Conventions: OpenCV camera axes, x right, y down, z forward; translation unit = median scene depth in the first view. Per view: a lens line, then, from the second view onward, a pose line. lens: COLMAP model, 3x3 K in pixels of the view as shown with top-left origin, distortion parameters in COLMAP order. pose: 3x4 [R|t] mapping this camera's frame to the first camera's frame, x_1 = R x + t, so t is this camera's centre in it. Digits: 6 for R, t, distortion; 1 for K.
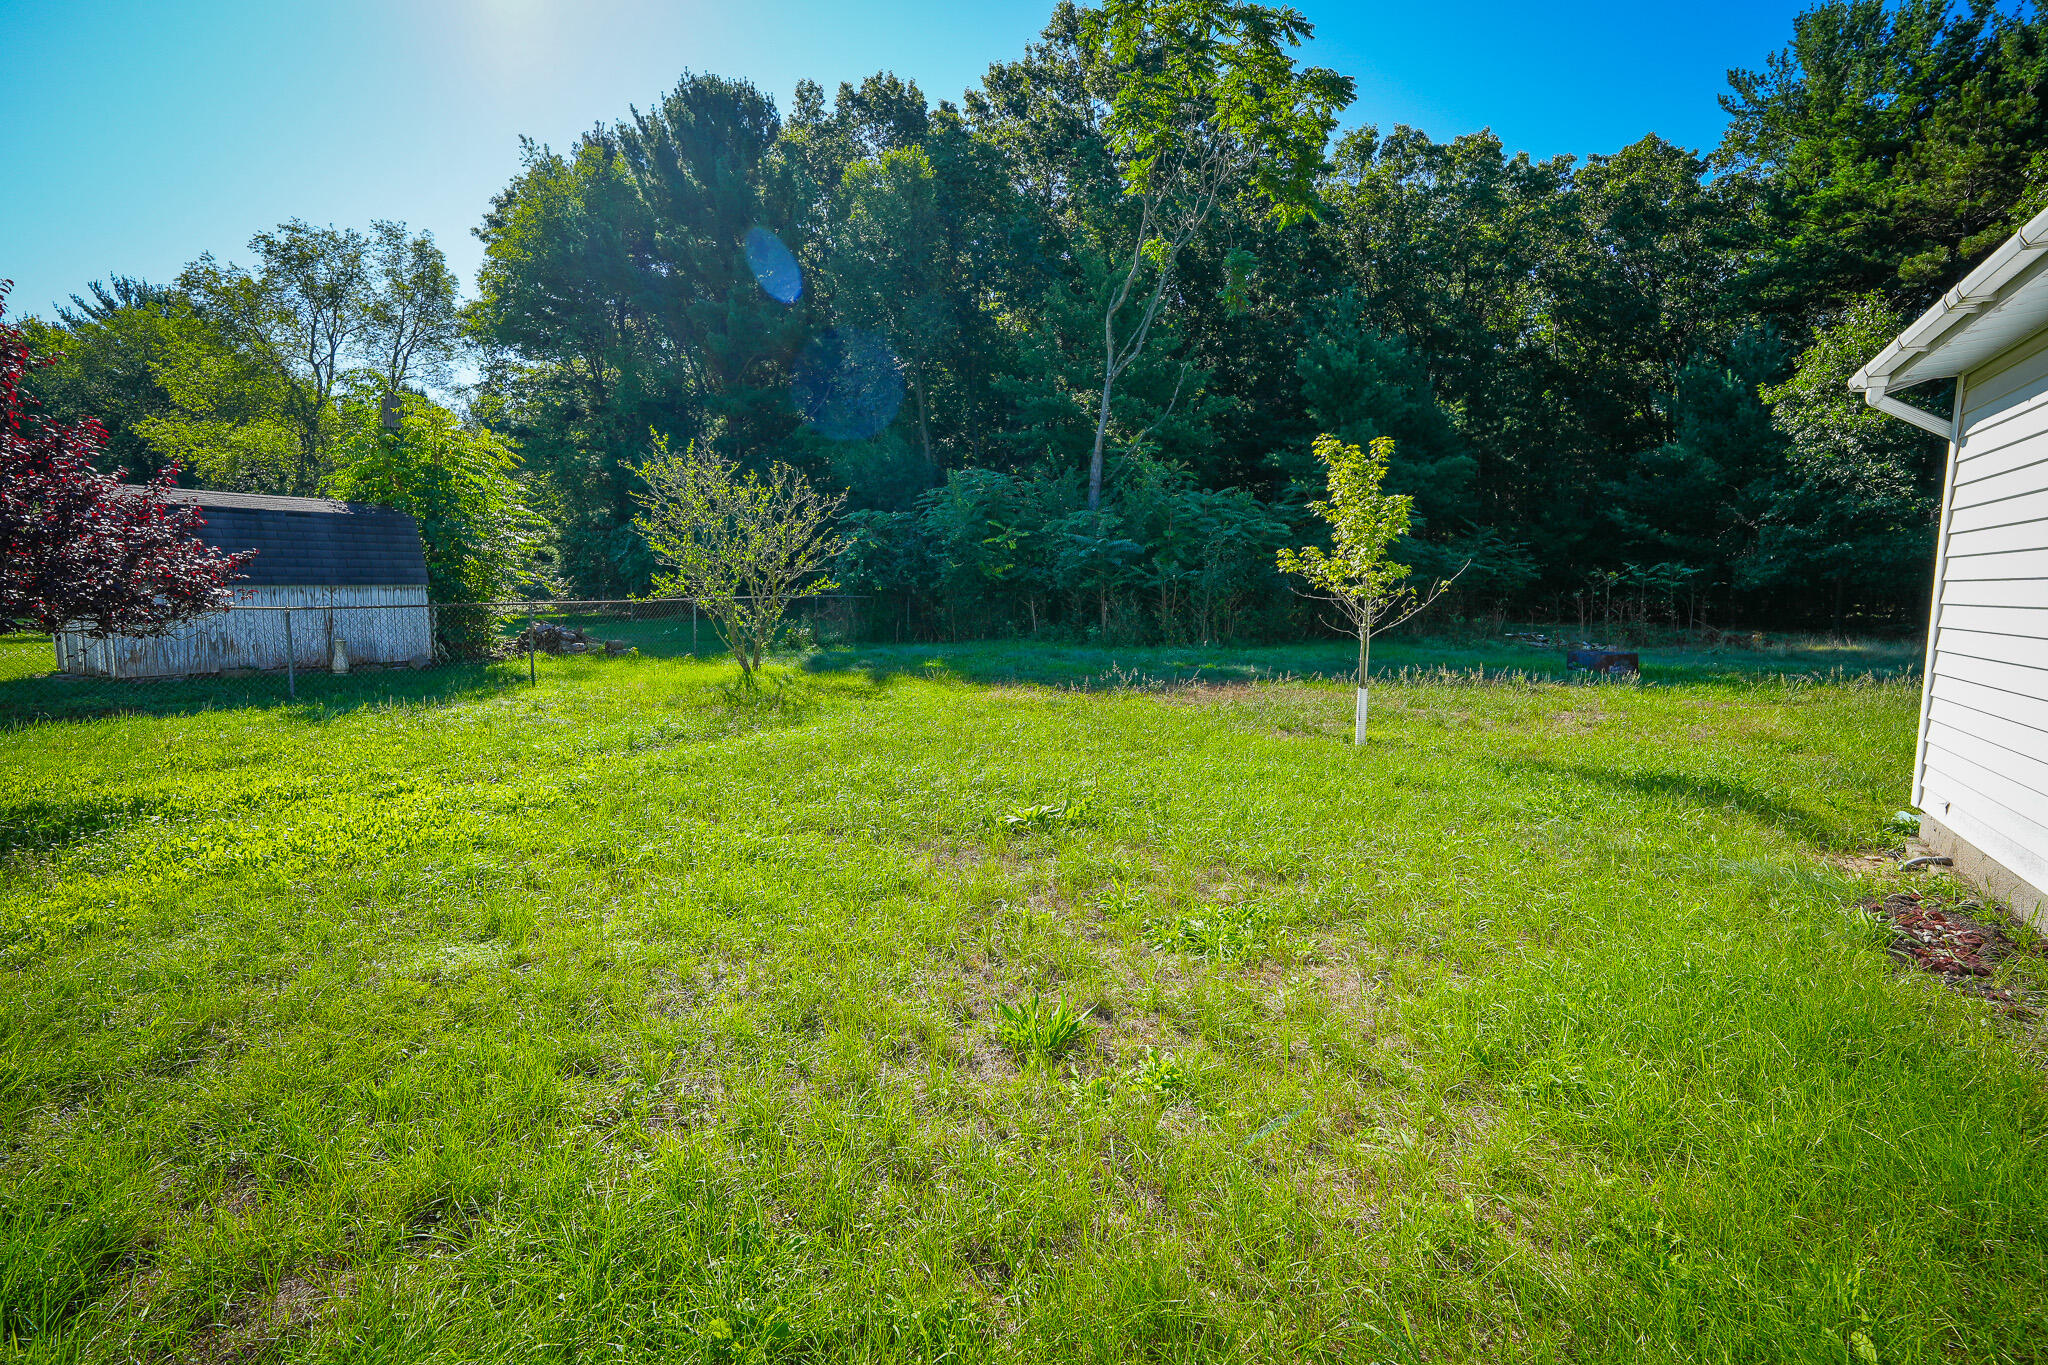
lens RADIAL K [[906.3, 0, 1022.5], [0, 906.3, 681.6], [0, 0, 1]] dist [-0.018411, 0.008233]
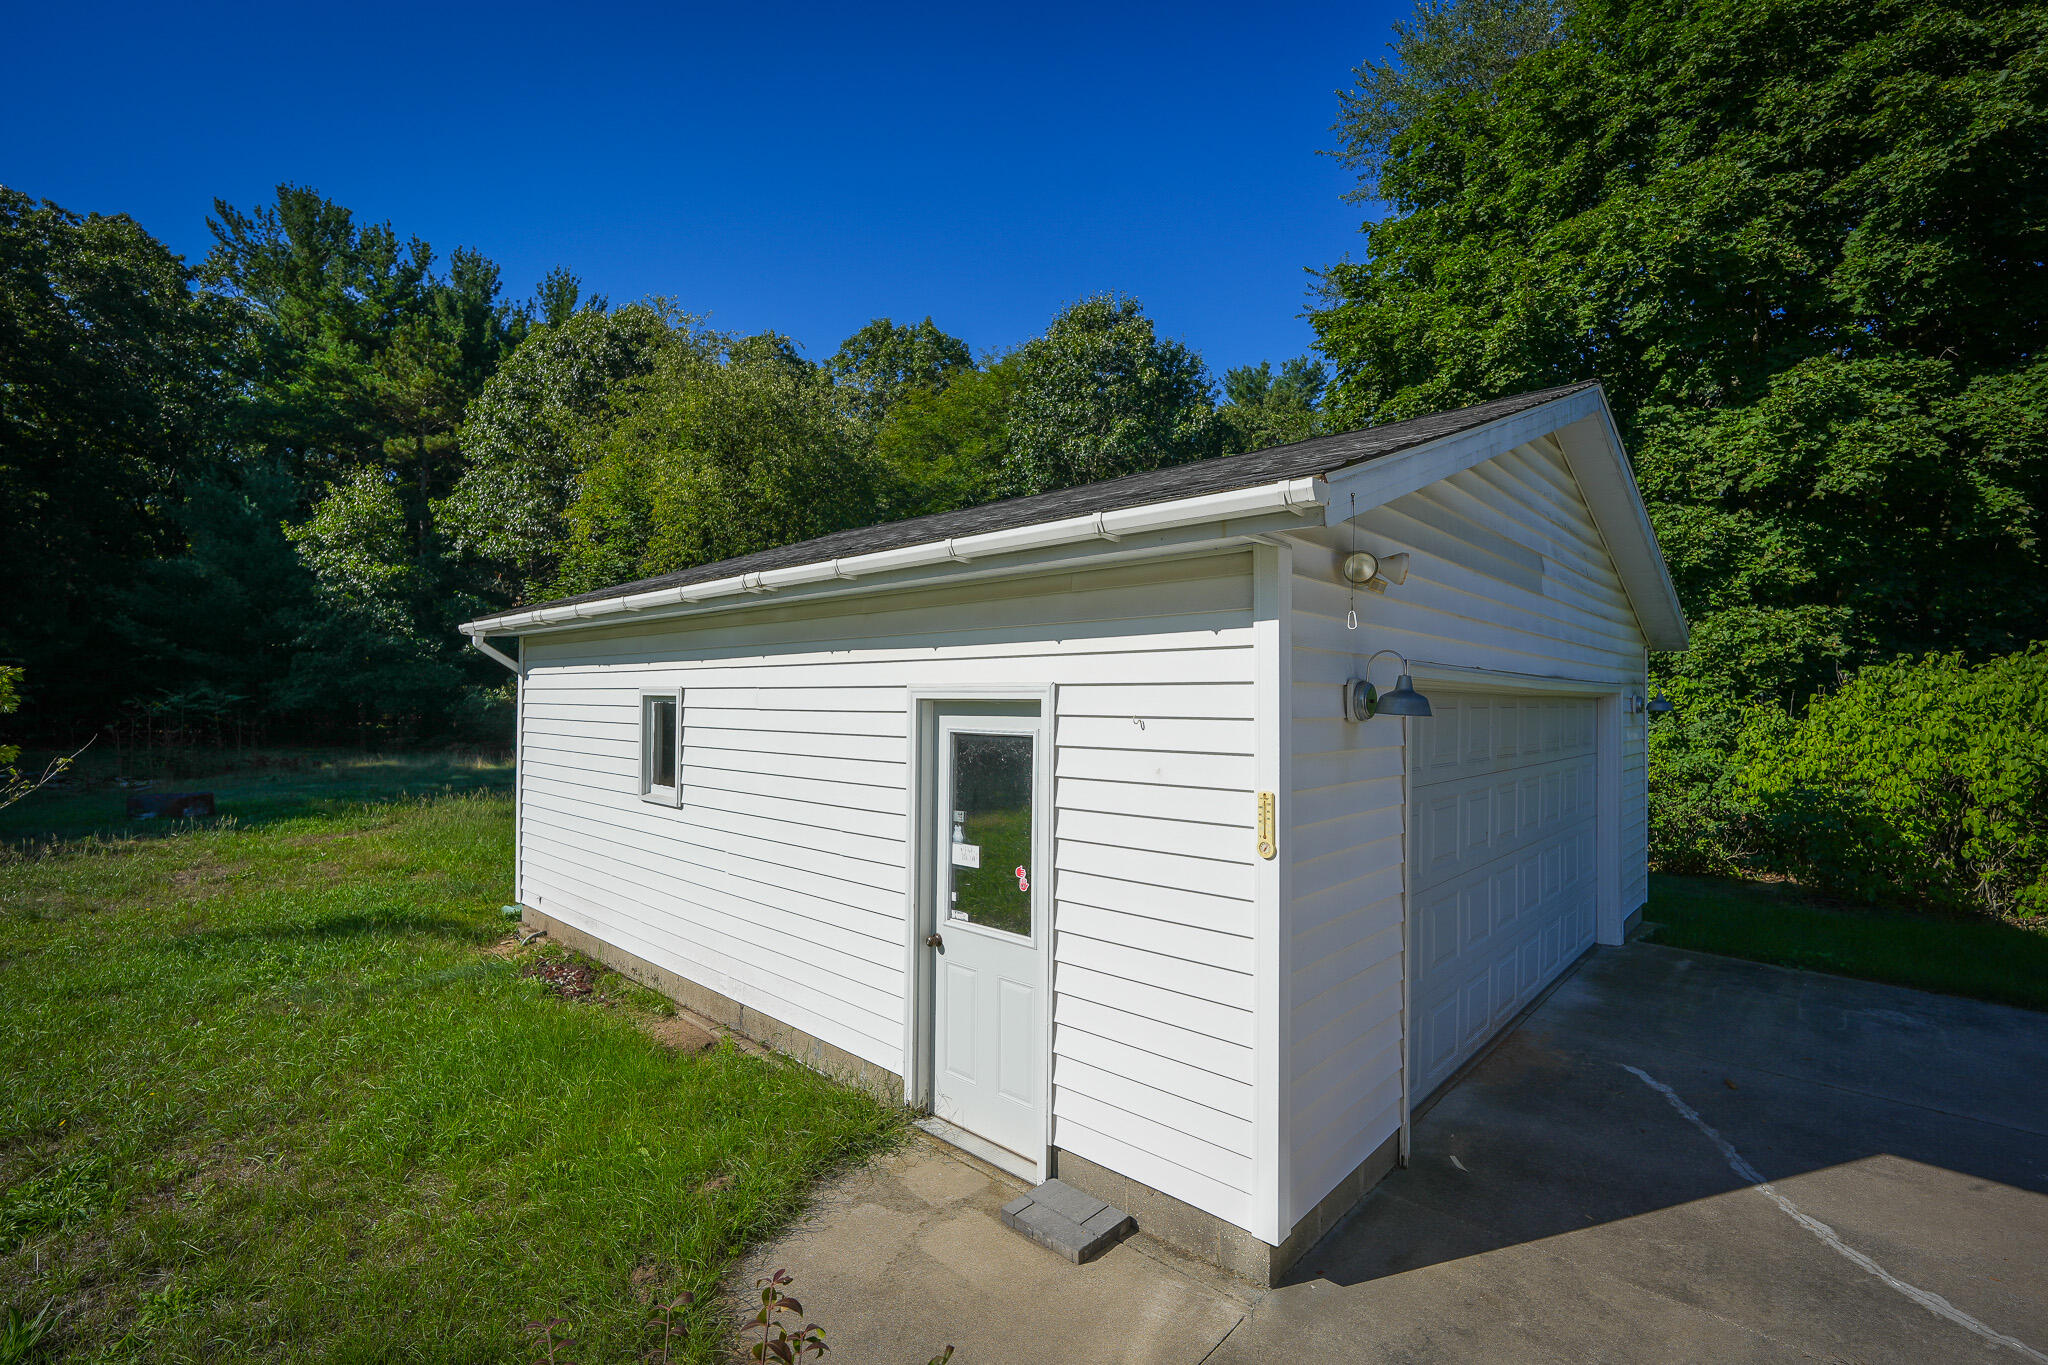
lens RADIAL K [[906.3, 0, 1022.5], [0, 906.3, 681.6], [0, 0, 1]] dist [-0.018411, 0.008233]
pose [[0.174413, 0.013789, 0.984576, -0.086538], [0.095229, 0.994979, -0.030804, -0.023770], [-0.980057, 0.099133, 0.172224, -0.037345]]
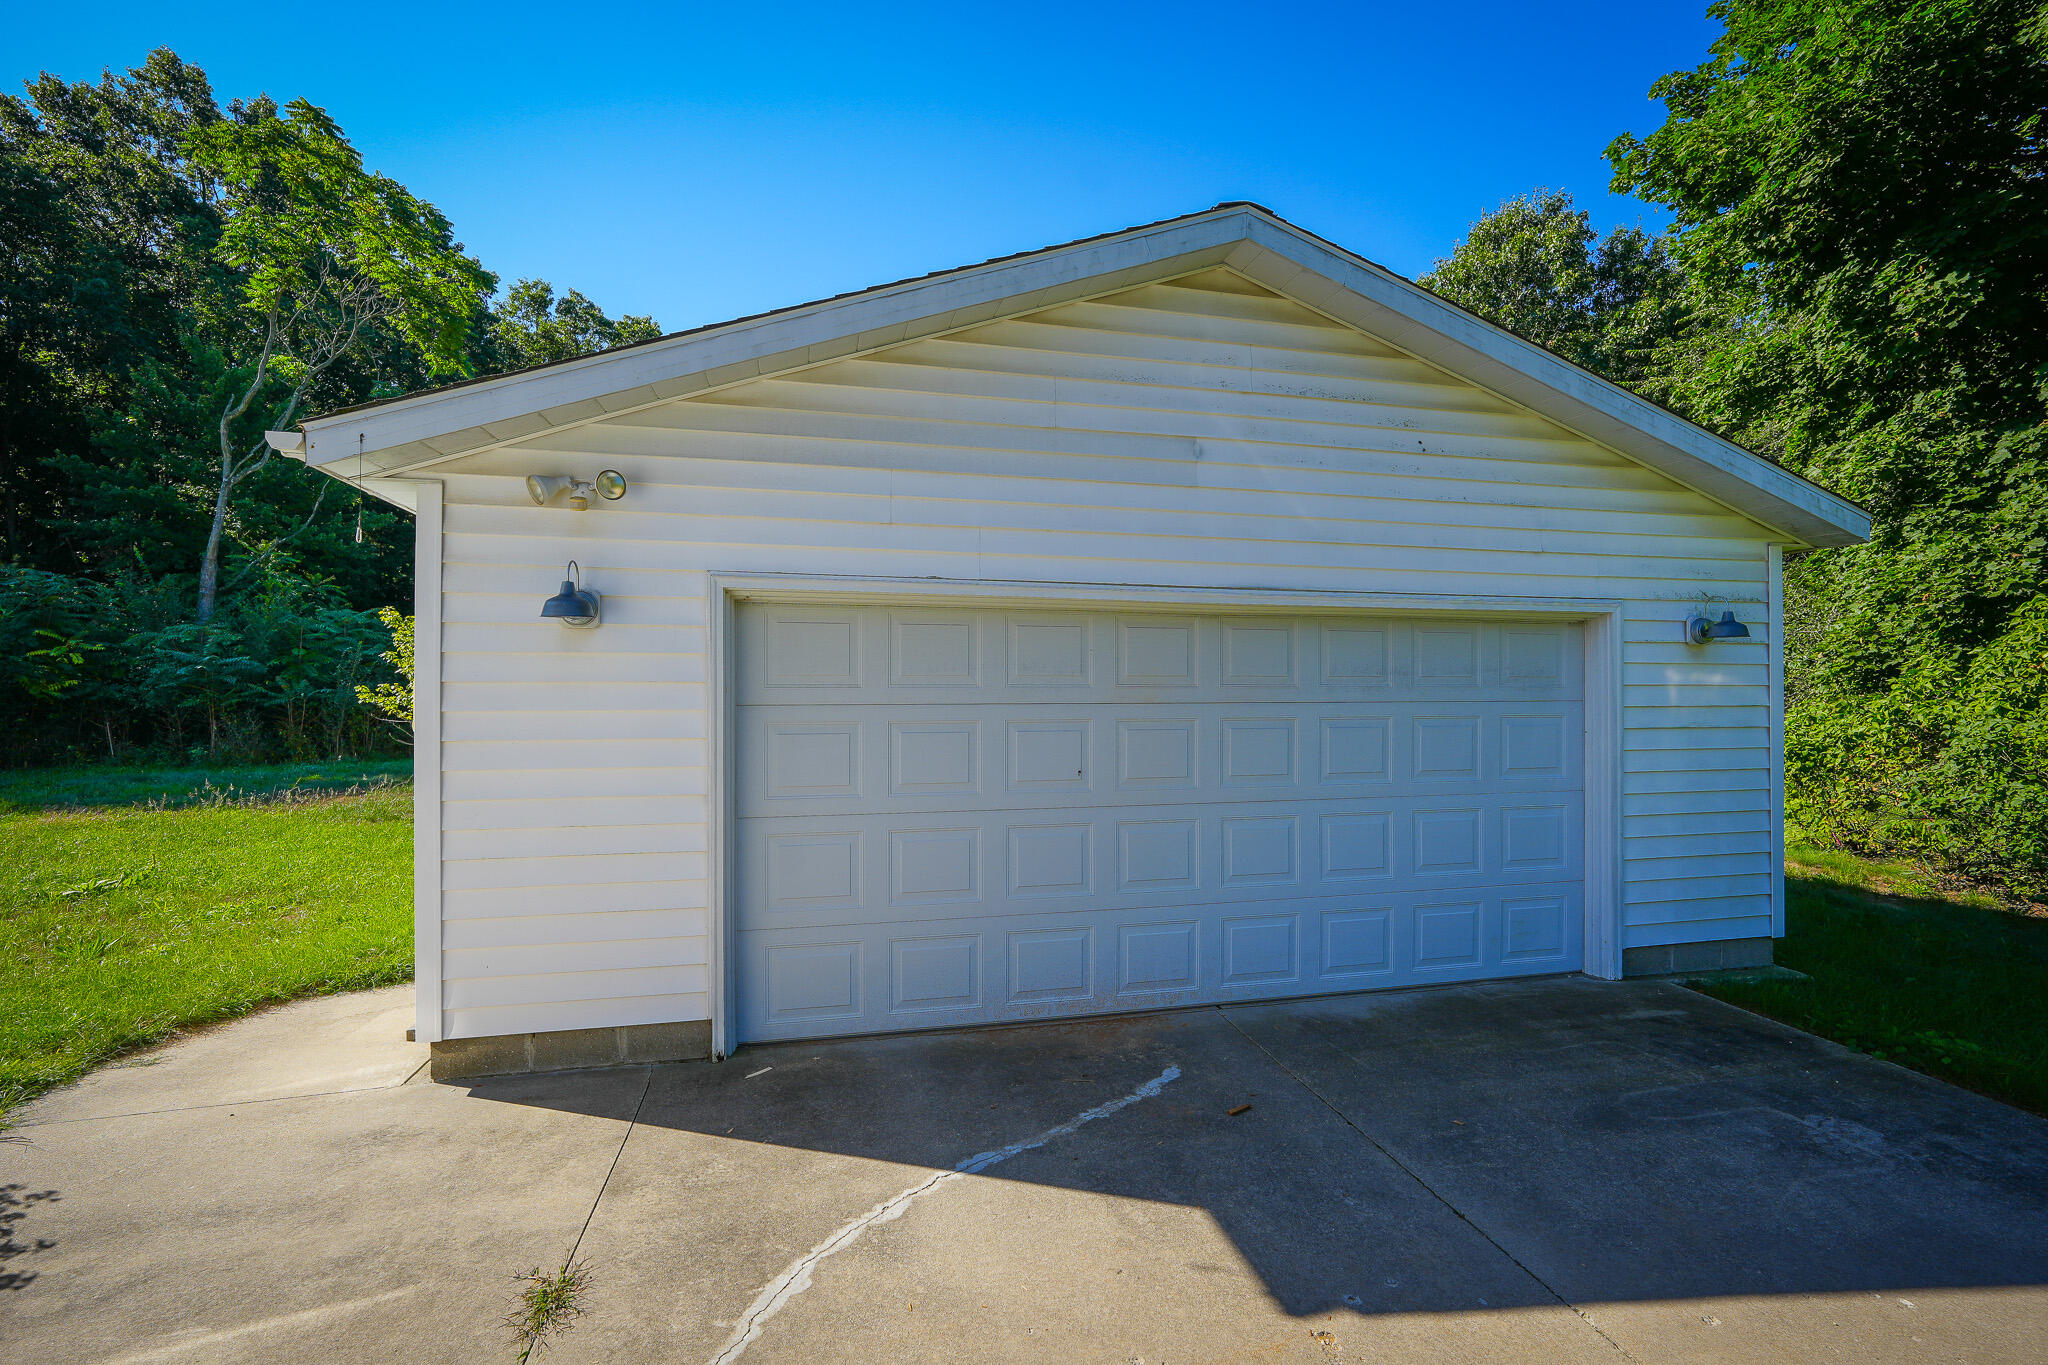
lens RADIAL K [[906.3, 0, 1022.5], [0, 906.3, 681.6], [0, 0, 1]] dist [-0.018411, 0.008233]
pose [[0.697832, 0.002641, 0.716257, 0.005352], [0.078831, 0.993635, -0.080467, 0.012435], [-0.711910, 0.112615, 0.693182, -0.230933]]
